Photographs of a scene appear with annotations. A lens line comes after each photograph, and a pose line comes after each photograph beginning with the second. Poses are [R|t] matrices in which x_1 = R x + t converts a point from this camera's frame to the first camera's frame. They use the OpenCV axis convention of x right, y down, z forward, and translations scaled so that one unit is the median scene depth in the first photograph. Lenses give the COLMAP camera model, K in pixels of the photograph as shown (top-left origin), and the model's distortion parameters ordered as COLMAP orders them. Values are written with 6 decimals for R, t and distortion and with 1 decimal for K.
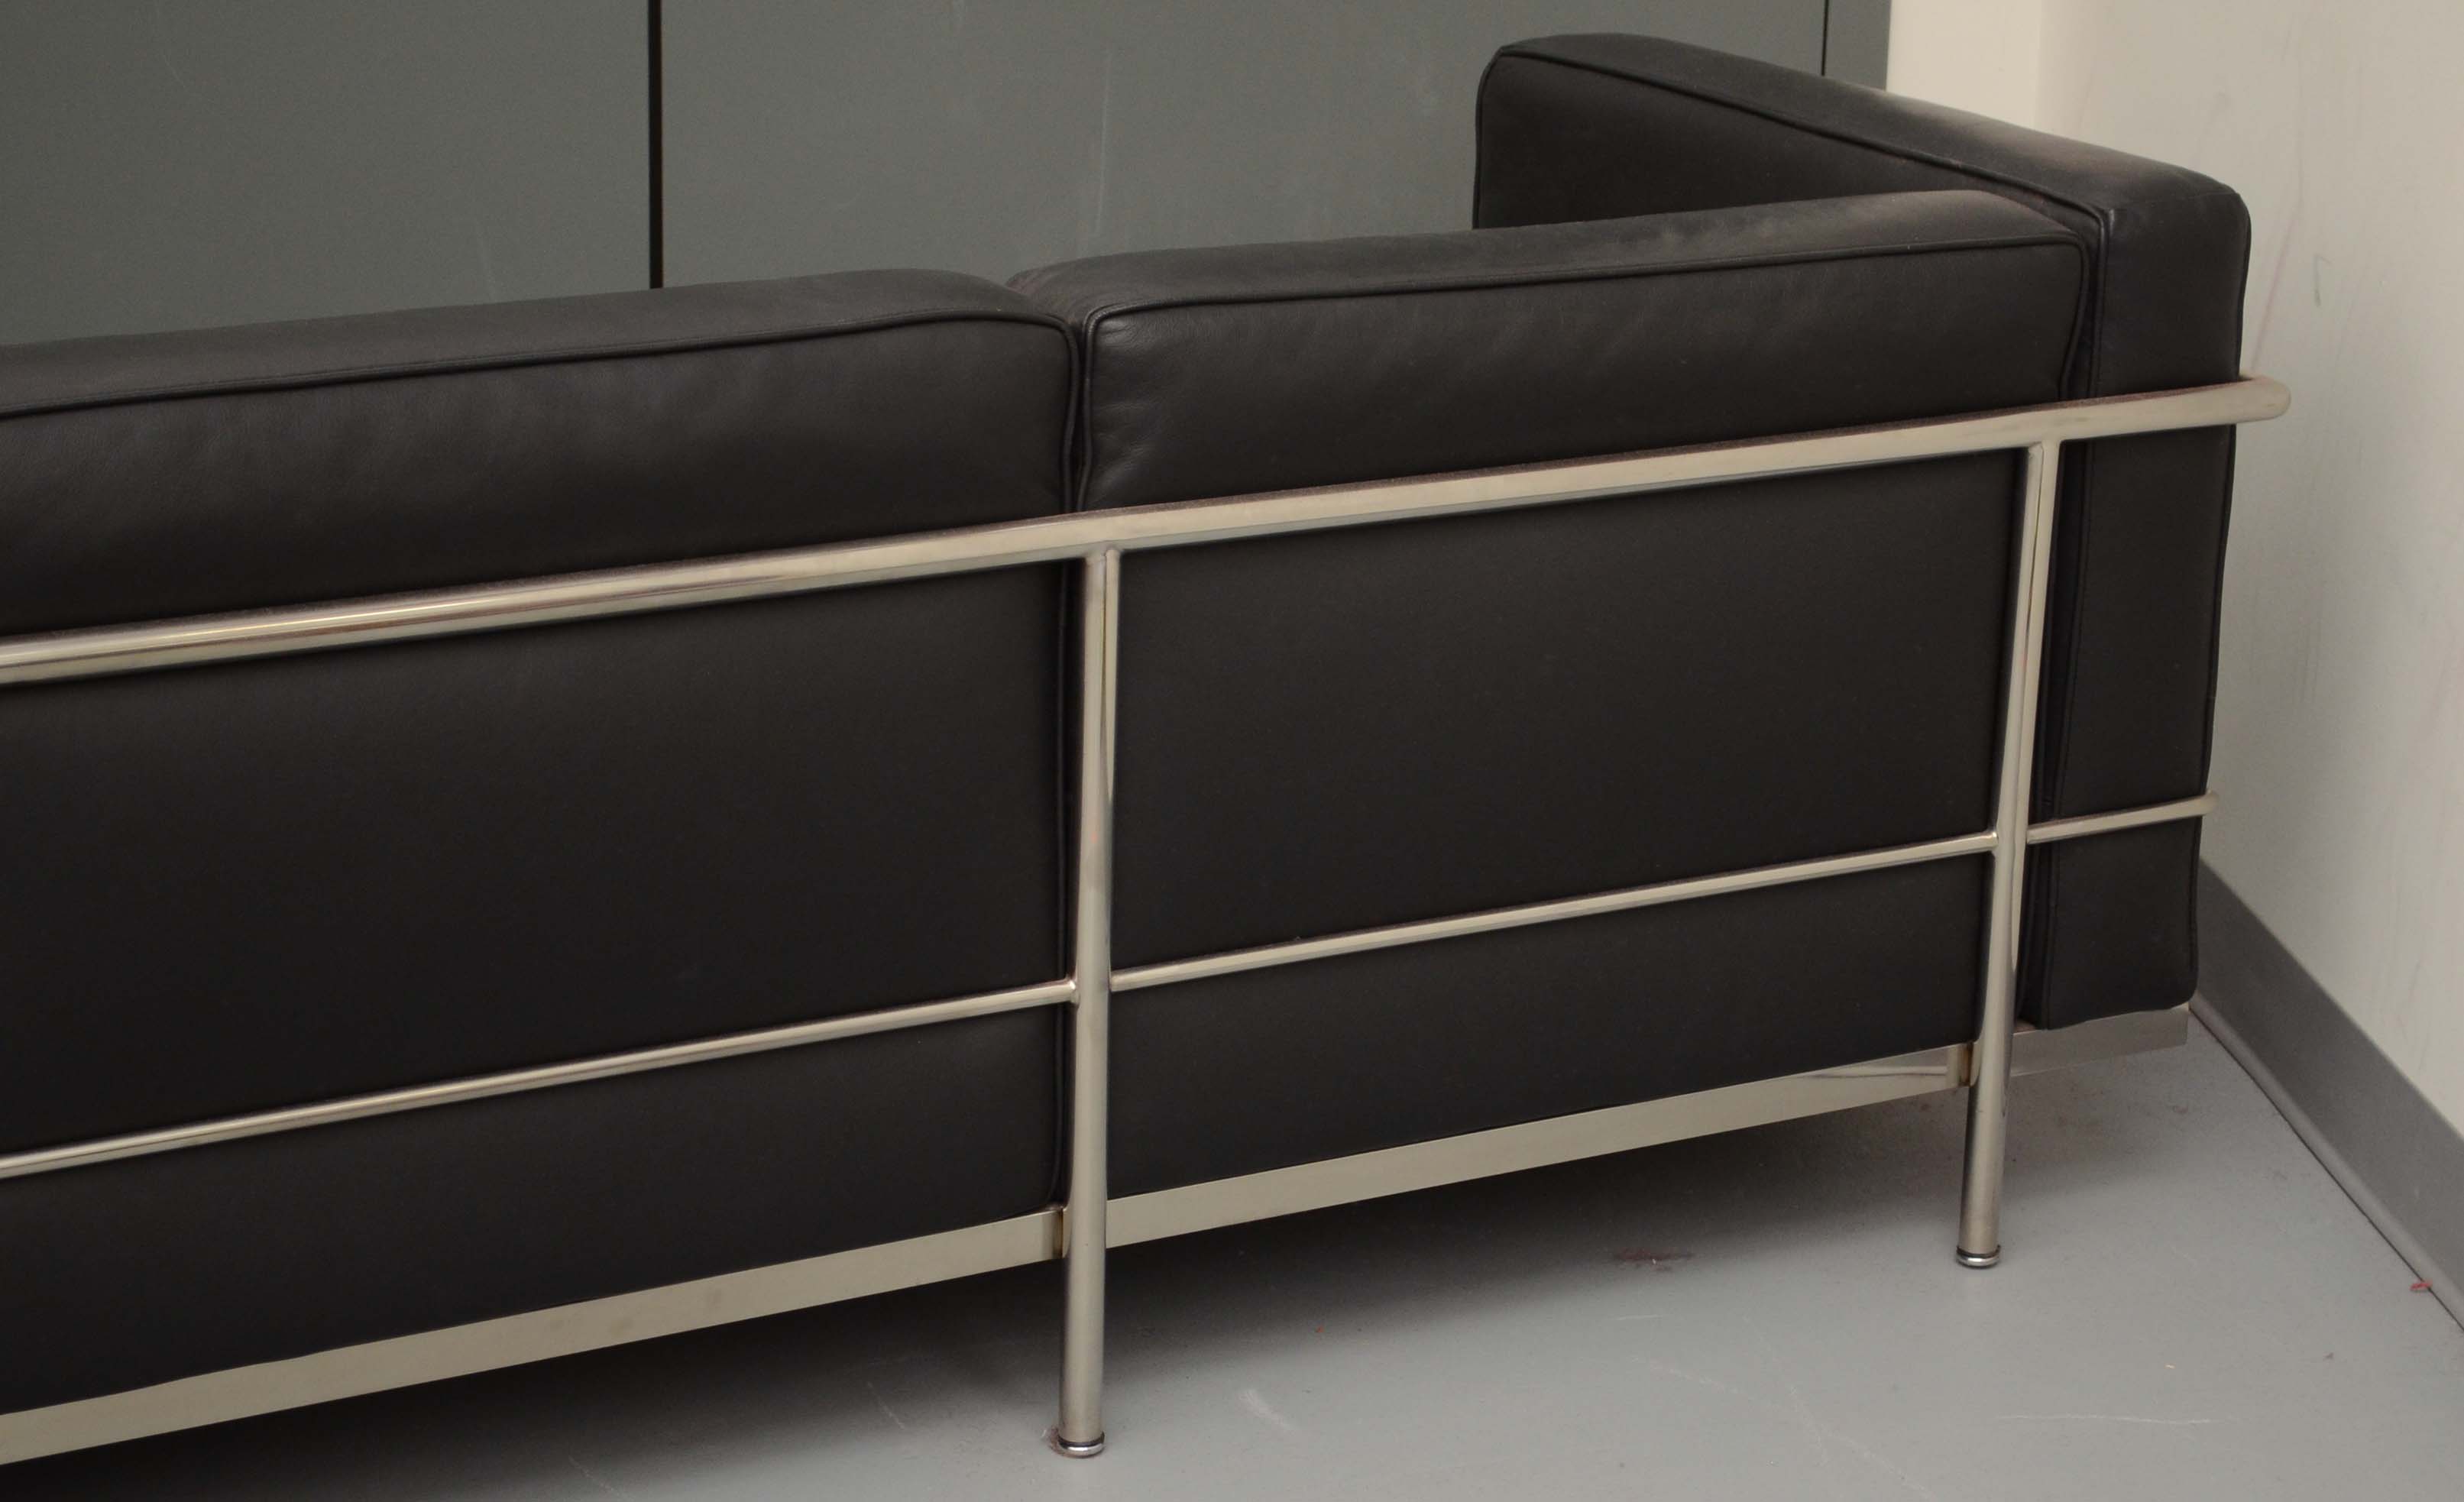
lens RADIAL K [[5679.1, 0, 1230.5], [0, 5679.1, 747.5], [0, 0, 1]] dist [-0.043298, 0.000000]
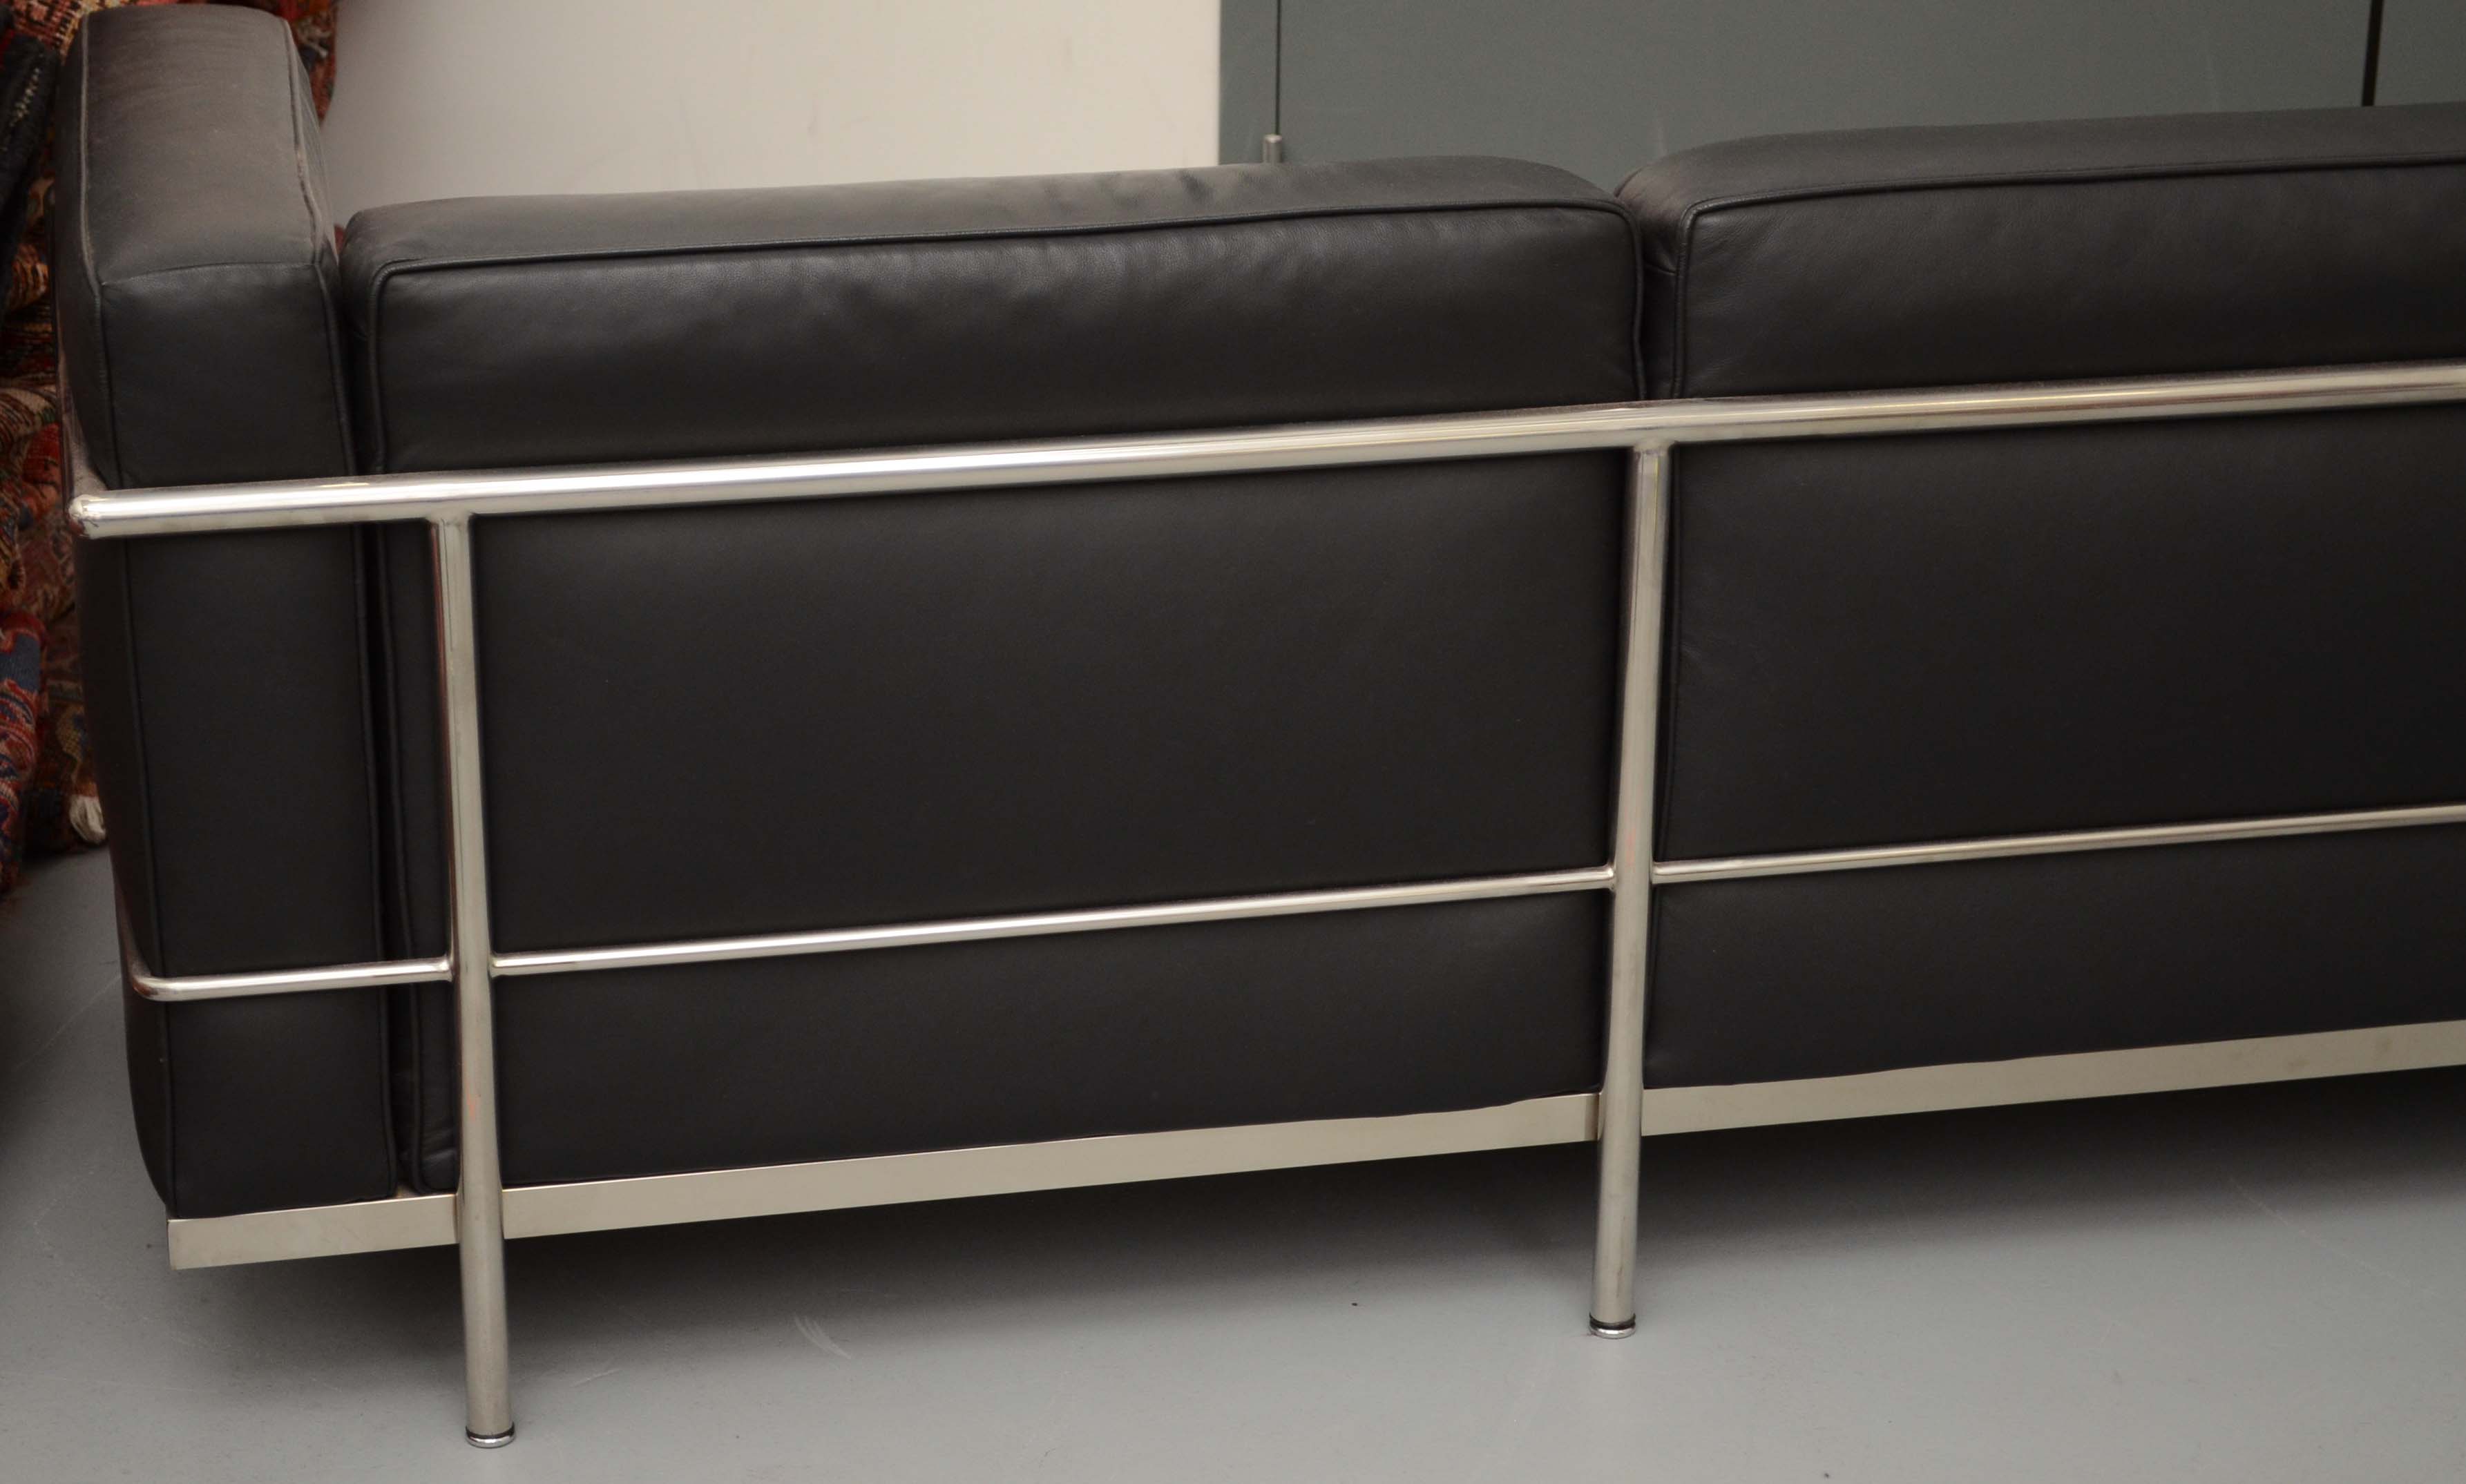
lens RADIAL K [[5173.1, 0, 1234.6], [0, 5173.1, 749.7], [0, 0, 1]] dist [-0.031452, 0.000000]
pose [[0.946629, 0.076901, -0.313017, 0.192553], [-0.062358, 0.996469, 0.056225, -0.026877], [0.316236, -0.033705, 0.948082, 0.114907]]
